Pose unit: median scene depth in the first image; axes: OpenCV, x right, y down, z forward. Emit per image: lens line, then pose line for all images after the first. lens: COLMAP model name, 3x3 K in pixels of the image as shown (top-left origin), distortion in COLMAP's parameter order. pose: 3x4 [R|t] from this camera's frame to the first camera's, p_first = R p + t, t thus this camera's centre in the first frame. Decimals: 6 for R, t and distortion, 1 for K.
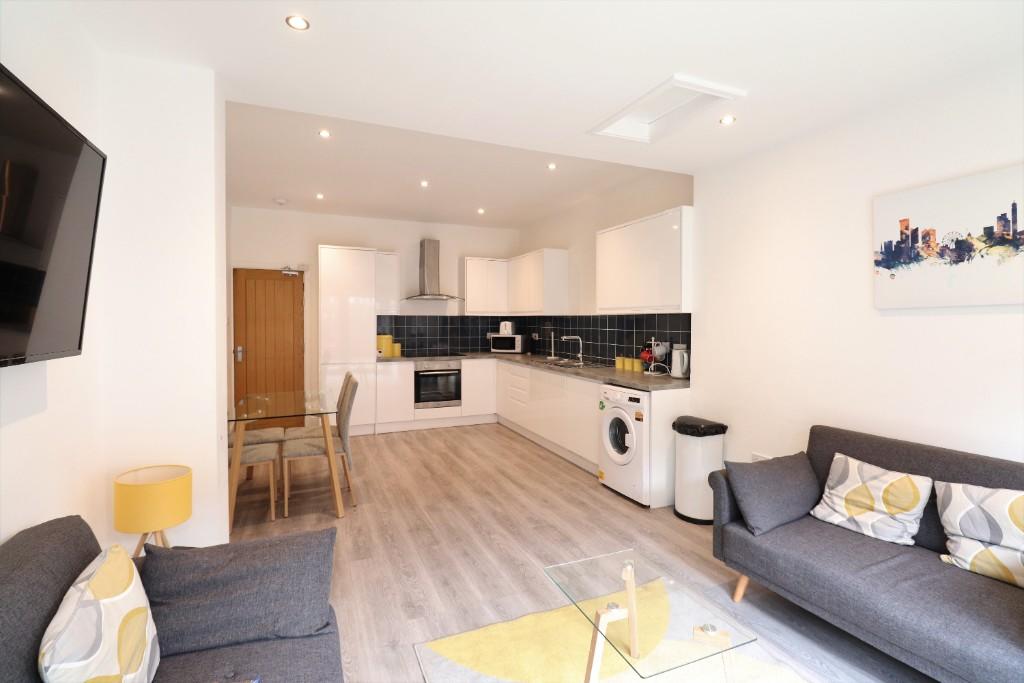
lens RADIAL K [[472.9, 0, 510.0], [0, 472.9, 327.5], [0, 0, 1]] dist [0.000178, -0.023022]
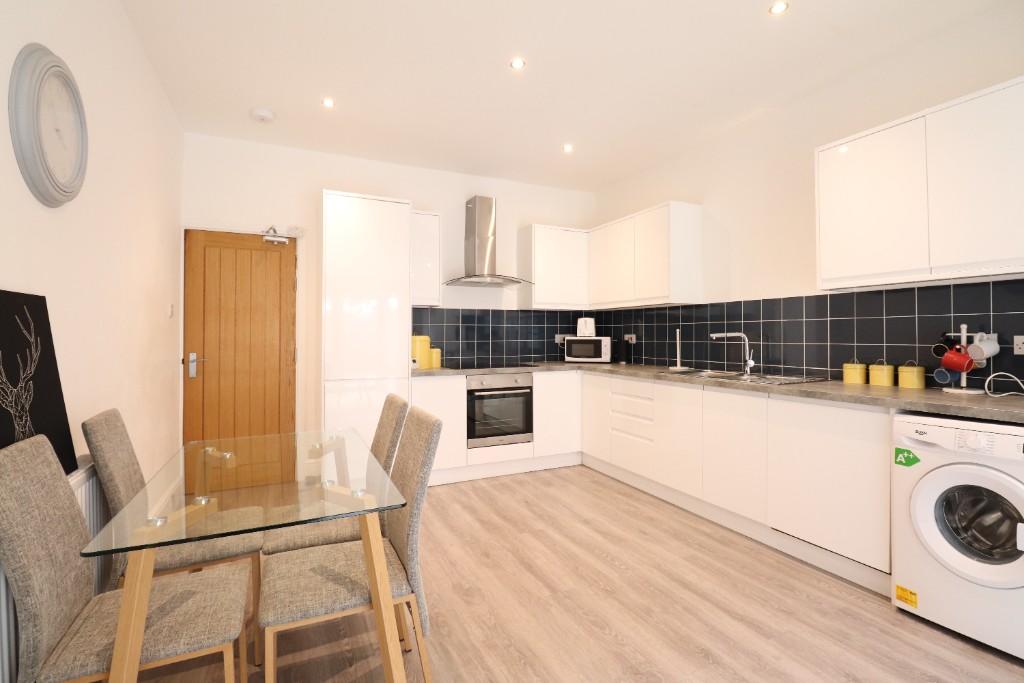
lens RADIAL K [[472.9, 0, 510.0], [0, 472.9, 327.5], [0, 0, 1]] dist [0.000178, -0.023022]
pose [[0.999431, -0.003439, 0.033568, -0.166448], [0.004489, 0.999502, -0.031239, 0.026634], [-0.033444, 0.031372, 0.998948, 0.346060]]
